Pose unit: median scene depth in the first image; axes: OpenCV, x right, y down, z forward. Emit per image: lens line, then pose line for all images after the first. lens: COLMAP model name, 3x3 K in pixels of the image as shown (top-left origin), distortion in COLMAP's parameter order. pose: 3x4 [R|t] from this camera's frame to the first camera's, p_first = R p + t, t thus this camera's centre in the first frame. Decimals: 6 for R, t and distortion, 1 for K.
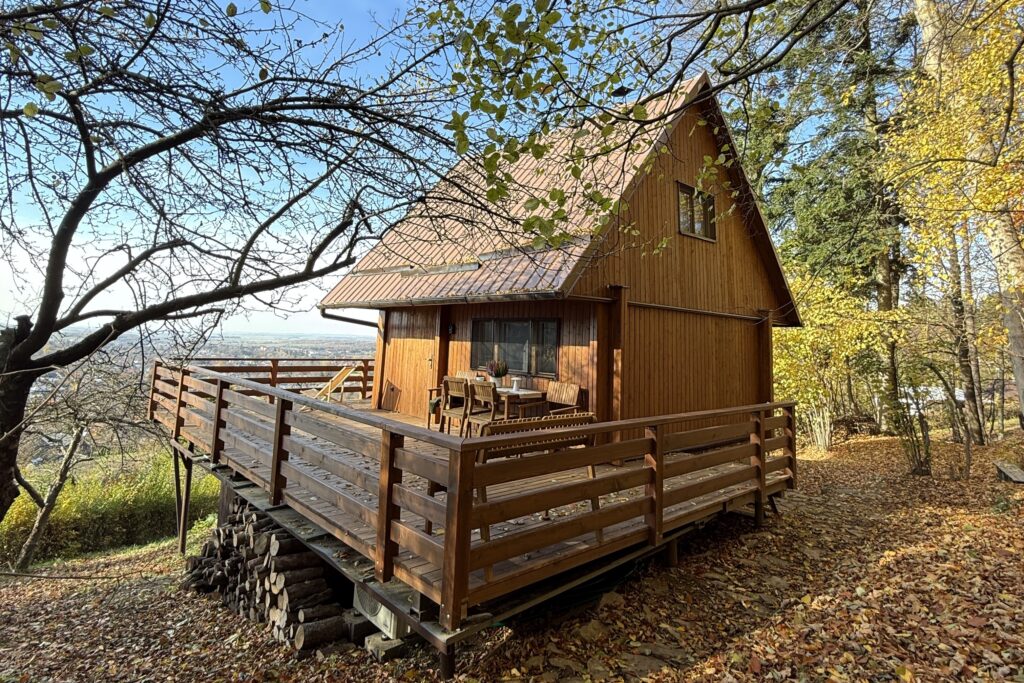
lens RADIAL K [[544.9, 0, 507.9], [0, 544.9, 267.0], [0, 0, 1]] dist [-0.019728, -0.000146]
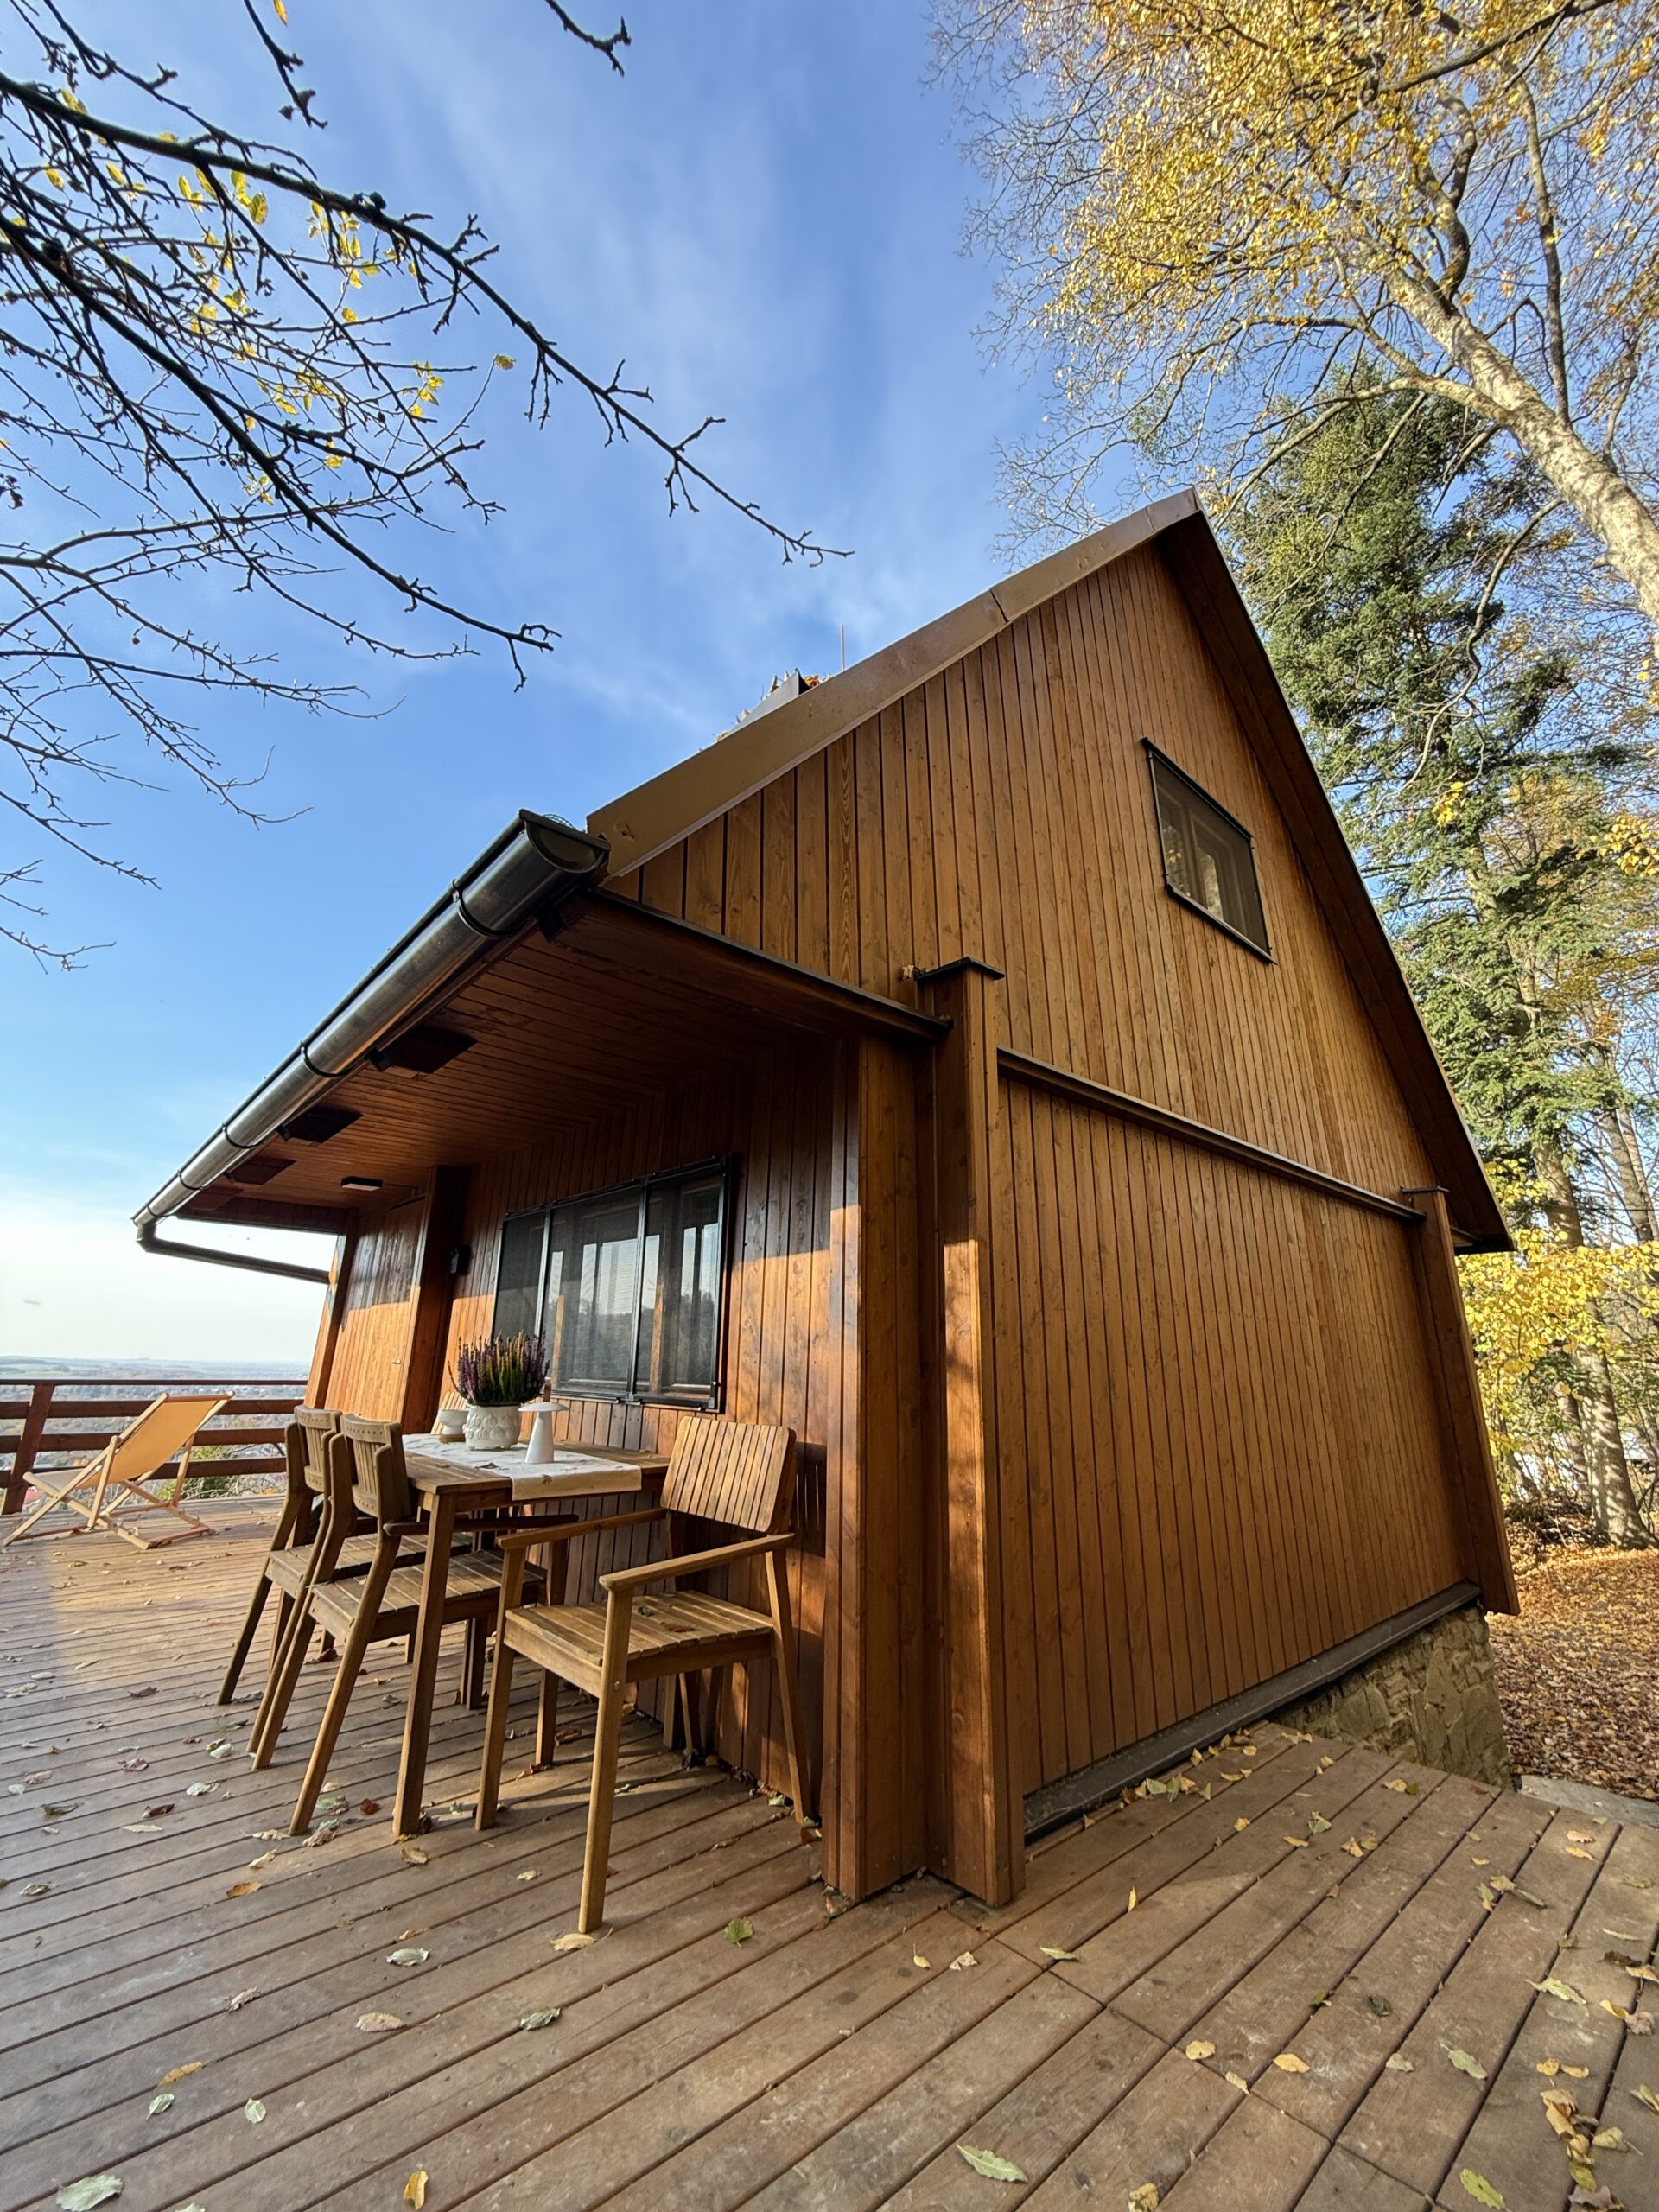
lens RADIAL K [[886.6, 0, 814.5], [0, 886.6, 1108.4], [0, 0, 1]] dist [-0.000583, 0.000134]
pose [[0.999783, -0.020819, 0.000833, 0.137786], [0.020713, 0.988818, -0.147685, 0.139372], [0.002251, 0.147670, 0.989034, 0.616127]]
